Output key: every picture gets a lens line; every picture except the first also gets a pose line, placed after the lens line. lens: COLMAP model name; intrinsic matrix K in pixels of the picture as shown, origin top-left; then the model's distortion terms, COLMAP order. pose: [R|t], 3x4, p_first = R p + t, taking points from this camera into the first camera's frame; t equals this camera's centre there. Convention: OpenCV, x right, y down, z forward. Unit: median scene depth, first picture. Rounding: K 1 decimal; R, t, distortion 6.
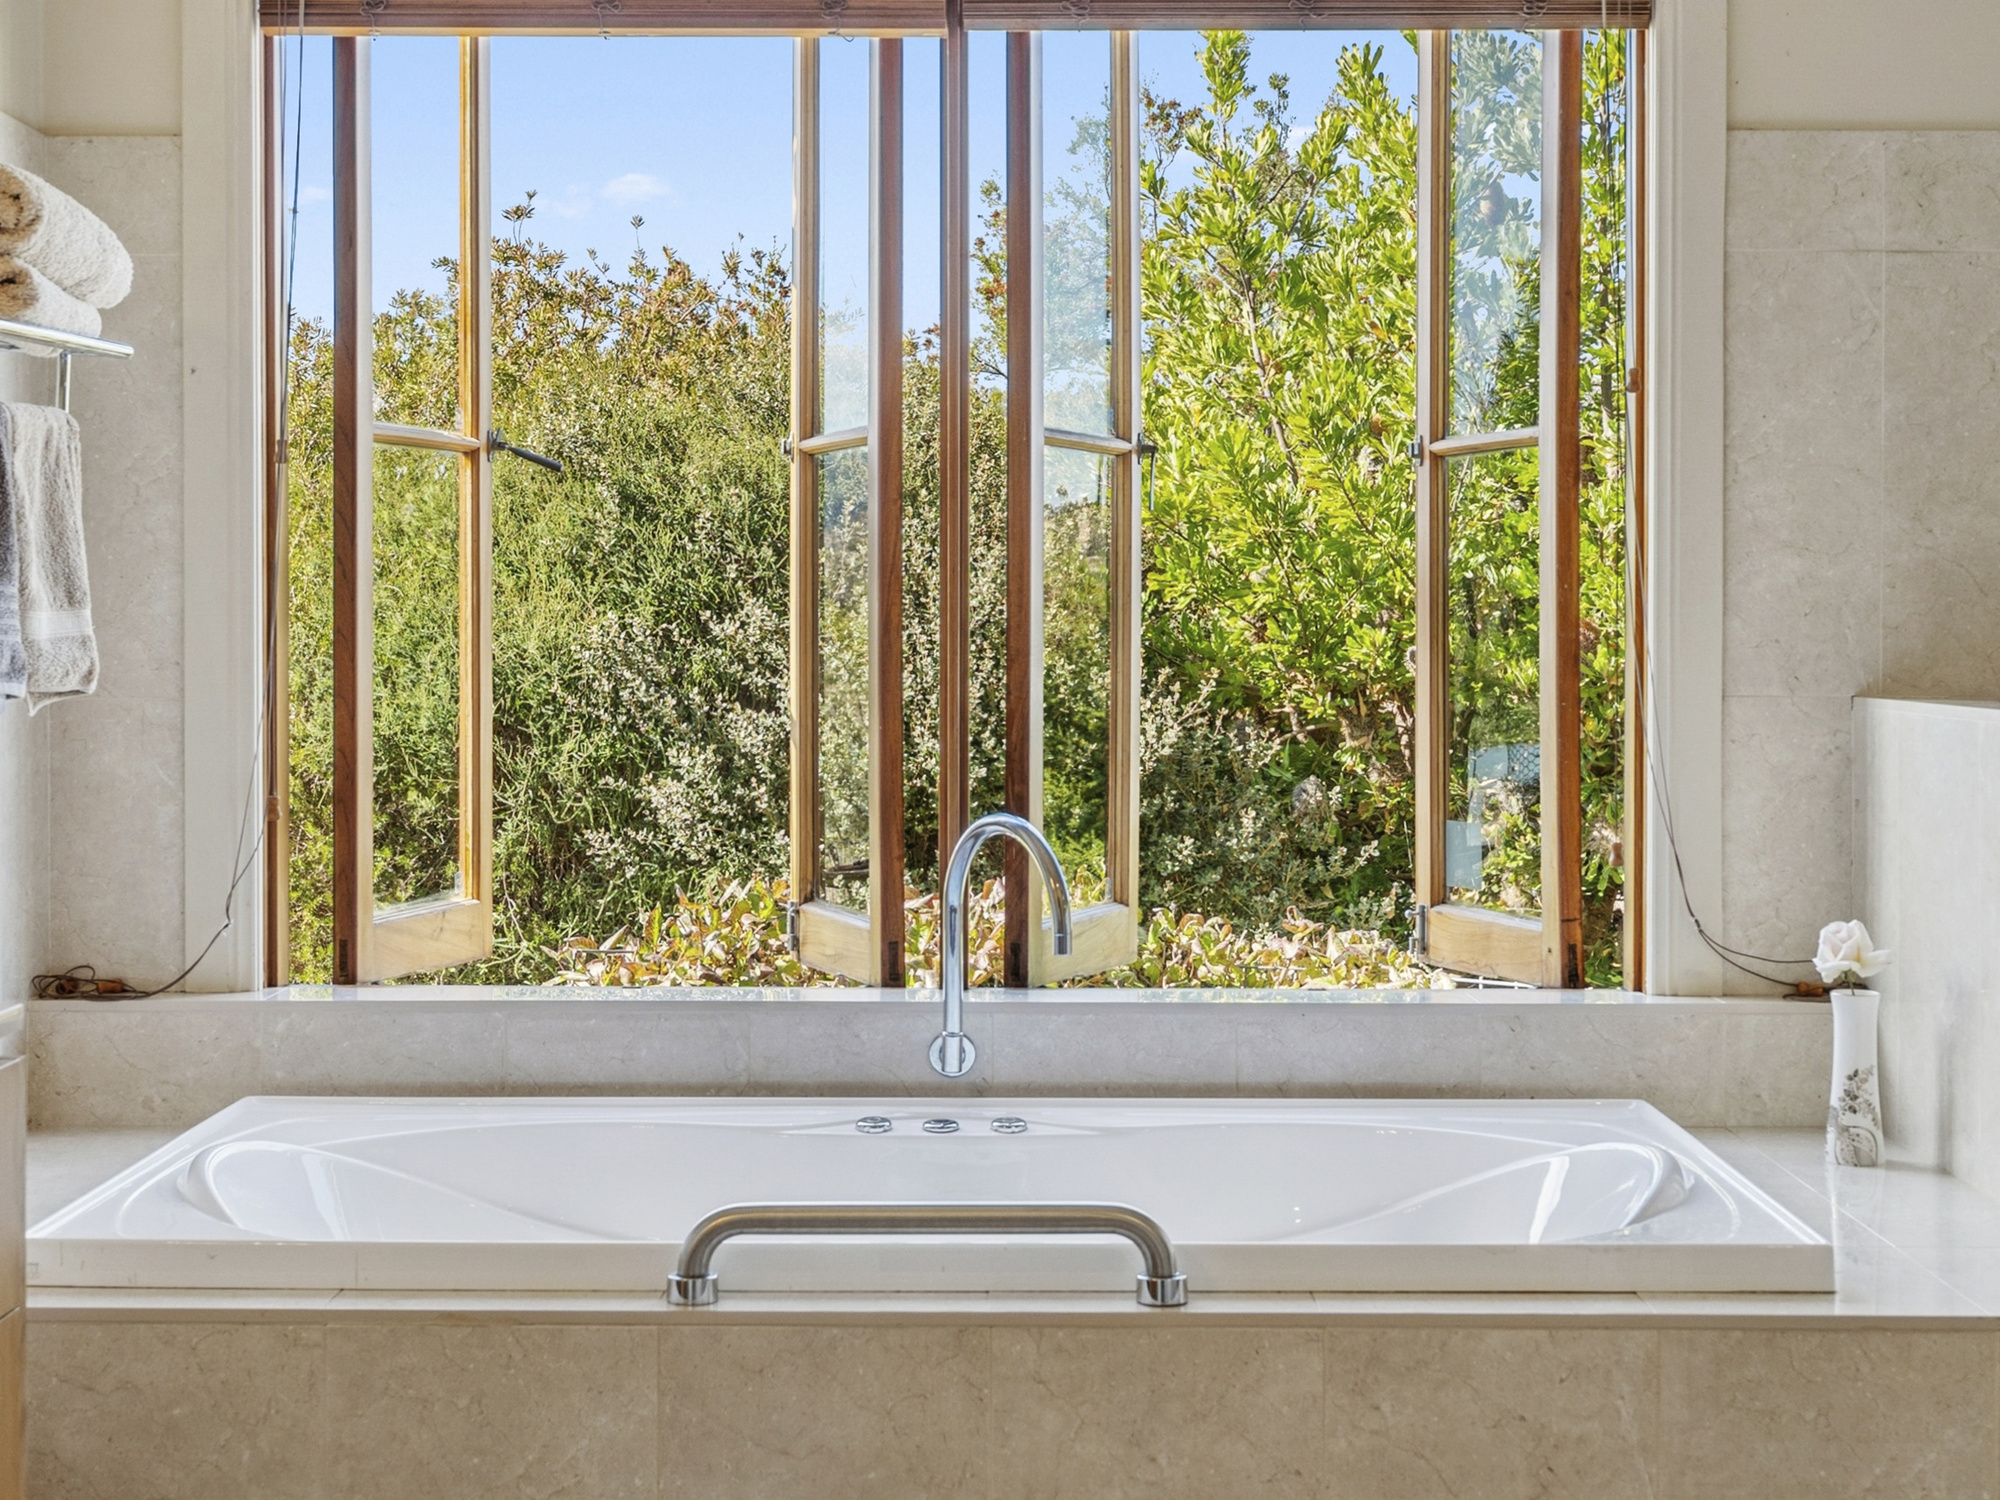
lens RADIAL K [[2972.5, 0, 998.8], [0, 2972.5, 744.8], [0, 0, 1]] dist [-0.021227, 0.000000]
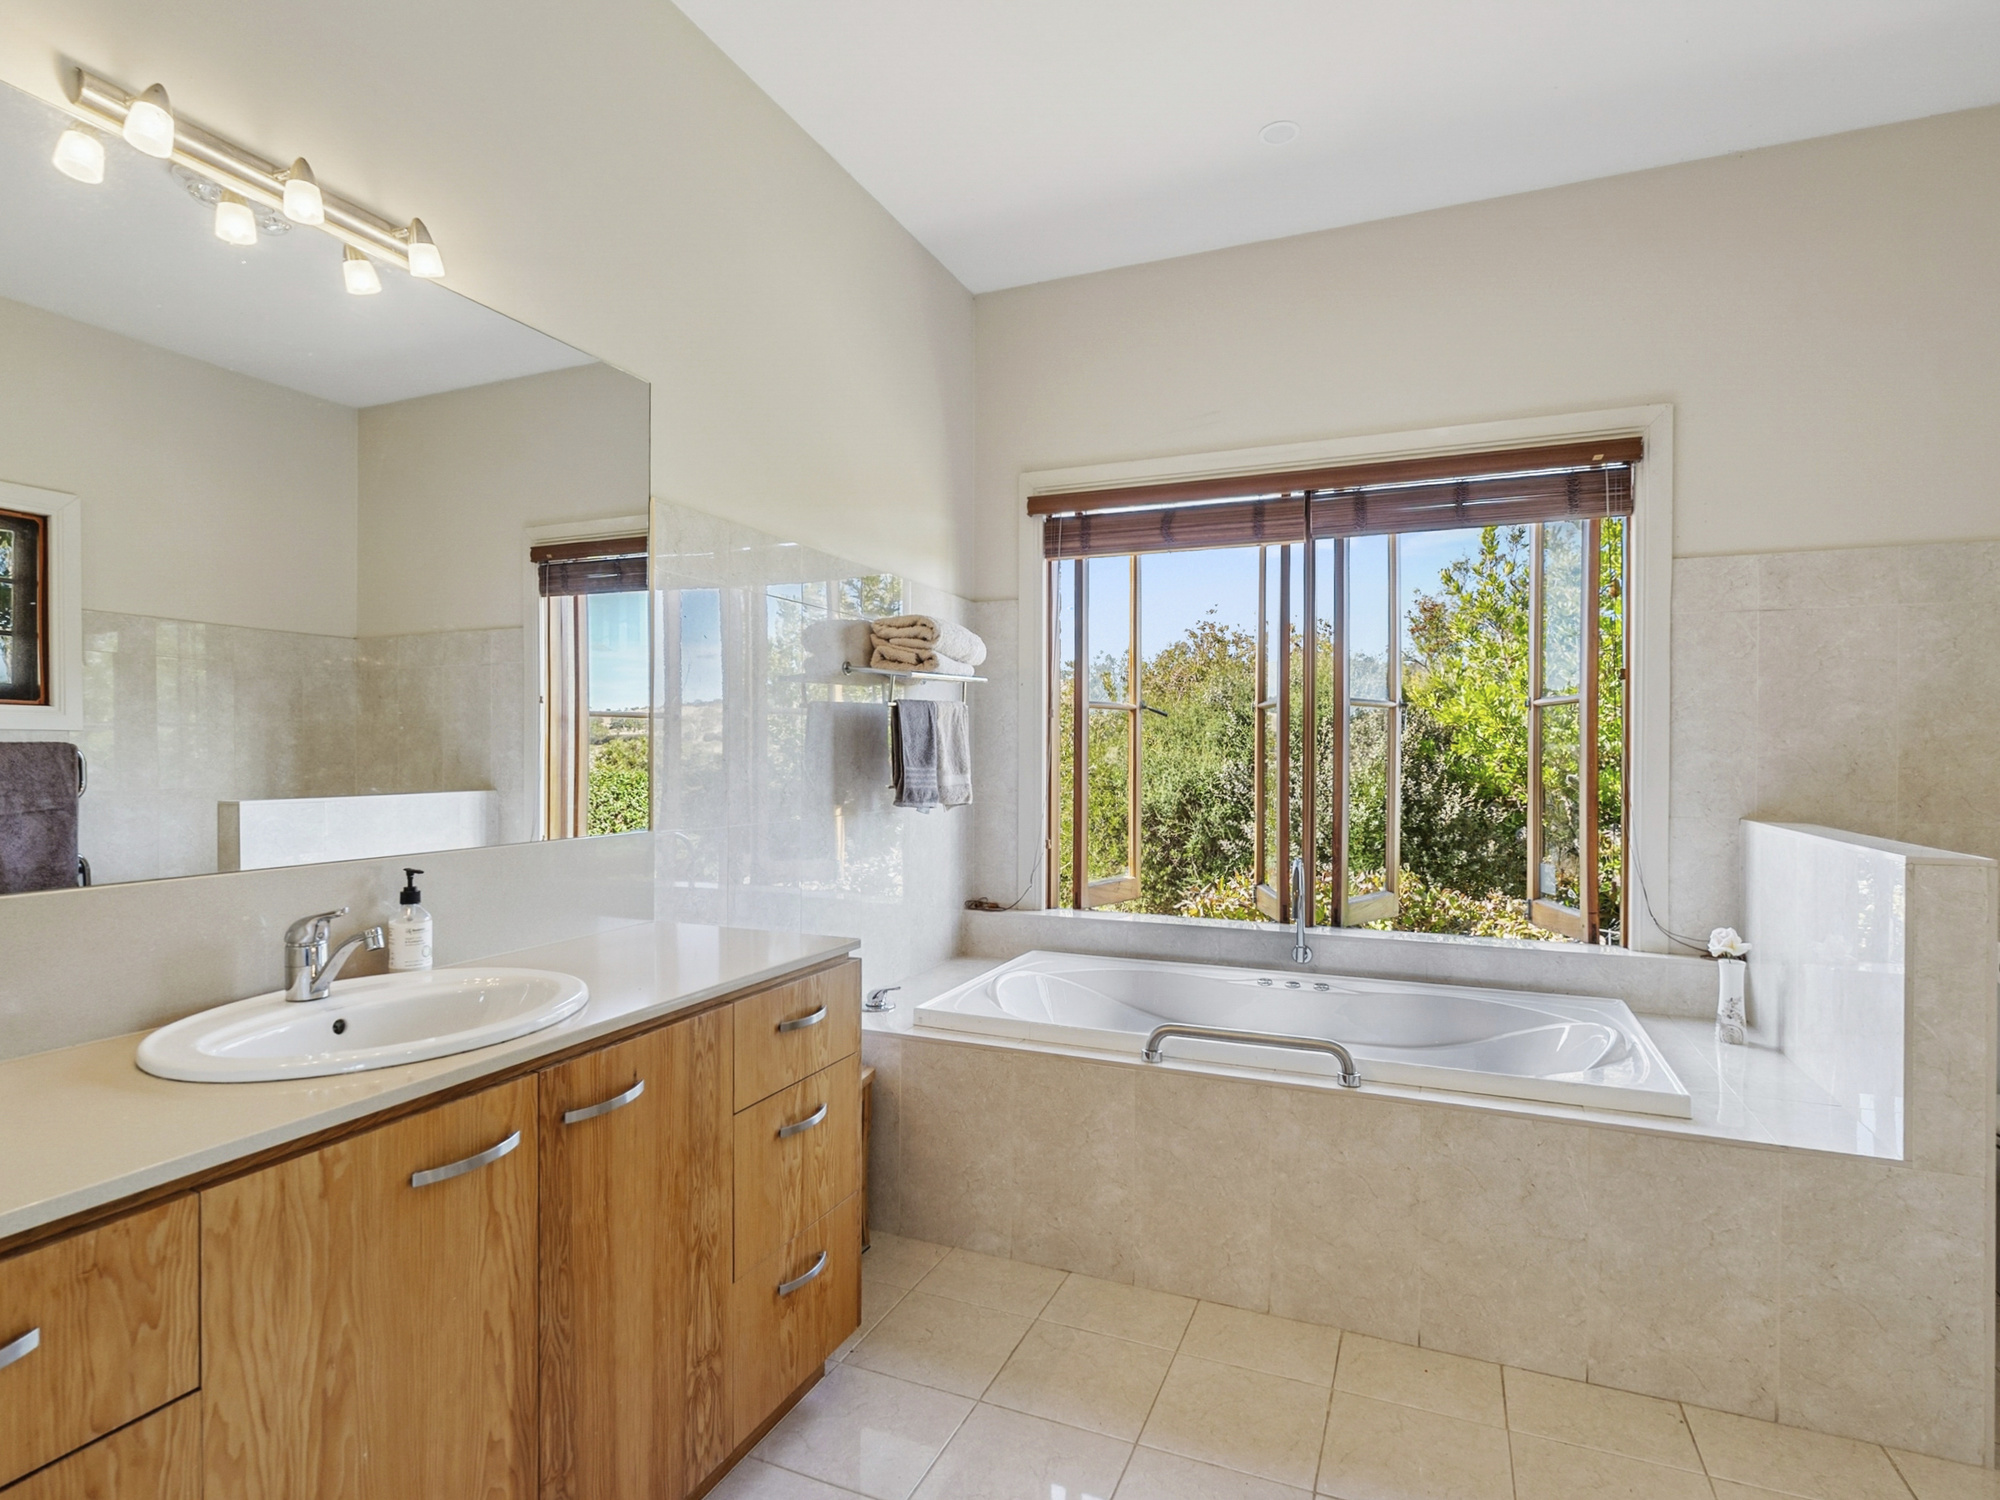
lens RADIAL K [[1027.2, 0, 1022.9], [0, 1027.2, 776.2], [0, 0, 1]] dist [-0.005589, 0.000165]
pose [[0.923035, 0.012216, -0.384522, 0.094244], [-0.017002, 0.999815, -0.009050, -0.031458], [0.384340, 0.014891, 0.923072, 0.118556]]
